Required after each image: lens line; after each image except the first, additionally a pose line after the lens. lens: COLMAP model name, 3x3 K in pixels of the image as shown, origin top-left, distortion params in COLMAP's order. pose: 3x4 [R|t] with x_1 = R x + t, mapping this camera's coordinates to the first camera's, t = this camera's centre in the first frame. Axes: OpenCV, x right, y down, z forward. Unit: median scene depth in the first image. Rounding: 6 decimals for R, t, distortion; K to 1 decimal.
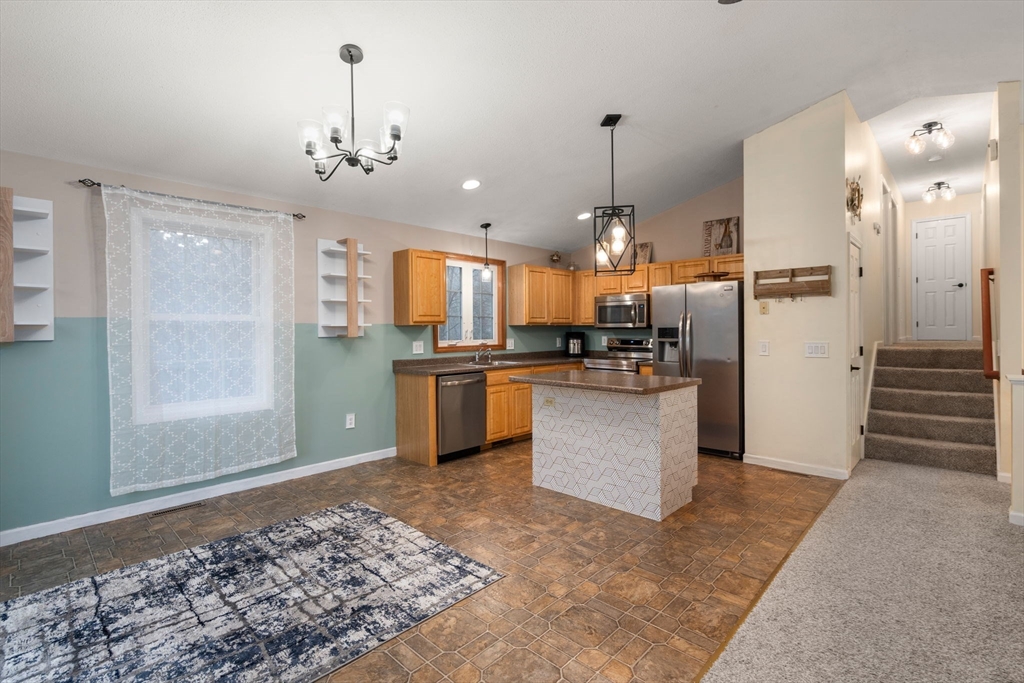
lens RADIAL K [[469.3, 0, 512.1], [0, 469.3, 330.8], [0, 0, 1]] dist [-0.000463, 0.000103]
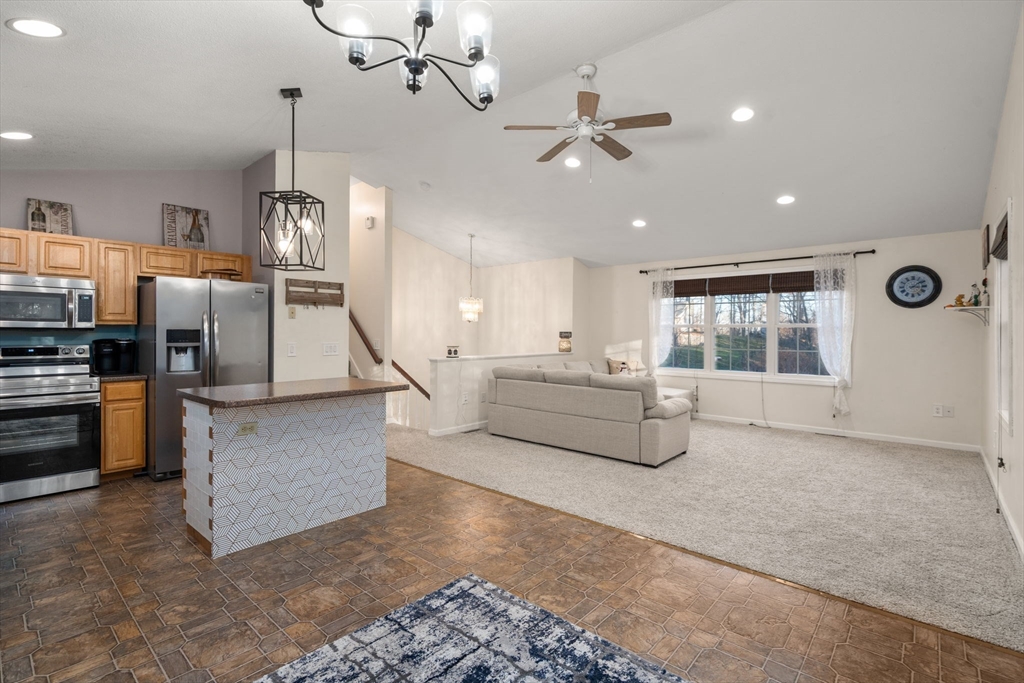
lens RADIAL K [[476.2, 0, 509.1], [0, 476.2, 333.9], [0, 0, 1]] dist [-0.003128, -0.000154]
pose [[-0.031950, 0.004147, 0.999481, -0.639849], [-0.000352, 0.999991, -0.004160, 0.005084], [-0.999489, -0.000484, -0.031948, 0.580048]]
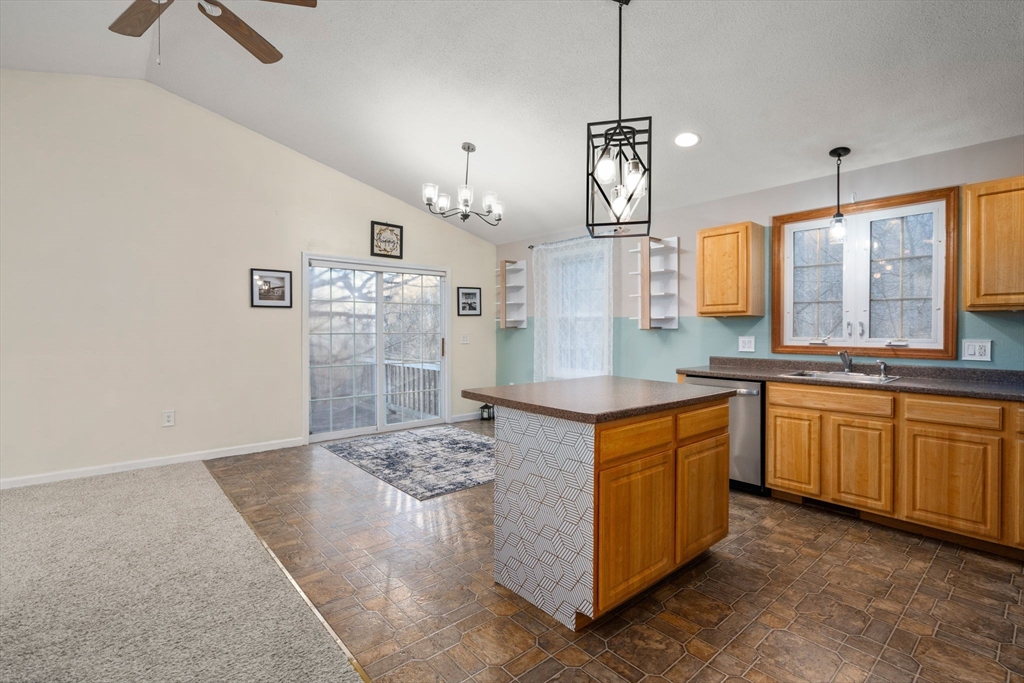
lens RADIAL K [[469.3, 0, 512.1], [0, 469.3, 330.8], [0, 0, 1]] dist [-0.000463, 0.000103]
pose [[-0.098222, 0.011917, -0.995093, 0.804882], [-0.002080, 0.999924, 0.012180, 0.005543], [0.995162, 0.003266, -0.098190, 0.854796]]
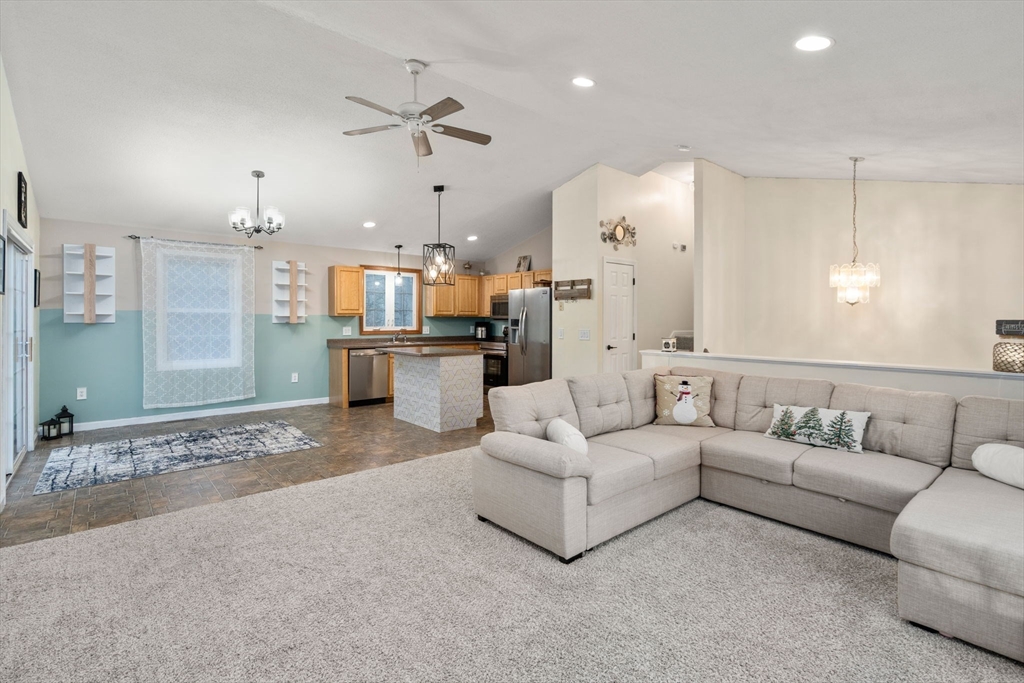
lens RADIAL K [[473.2, 0, 512.4], [0, 473.2, 321.4], [0, 0, 1]] dist [0.001713, 0.000323]
pose [[0.995279, 0.010196, -0.096516, 0.577208], [-0.010030, 0.999947, 0.002204, -0.003526], [0.096534, -0.001226, 0.995329, -0.536933]]
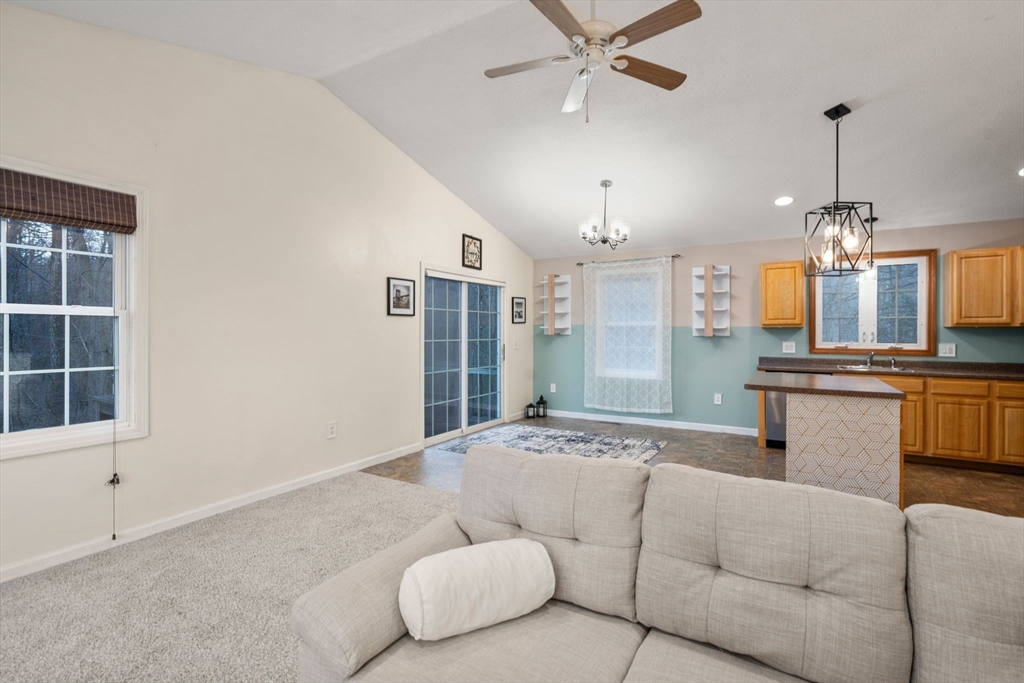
lens RADIAL K [[469.3, 0, 512.1], [0, 469.3, 330.8], [0, 0, 1]] dist [-0.000463, 0.000103]
pose [[0.230106, 0.006392, -0.973145, 0.919079], [-0.005515, 0.999971, 0.005265, -0.006894], [0.973150, 0.004155, 0.230135, 0.134263]]
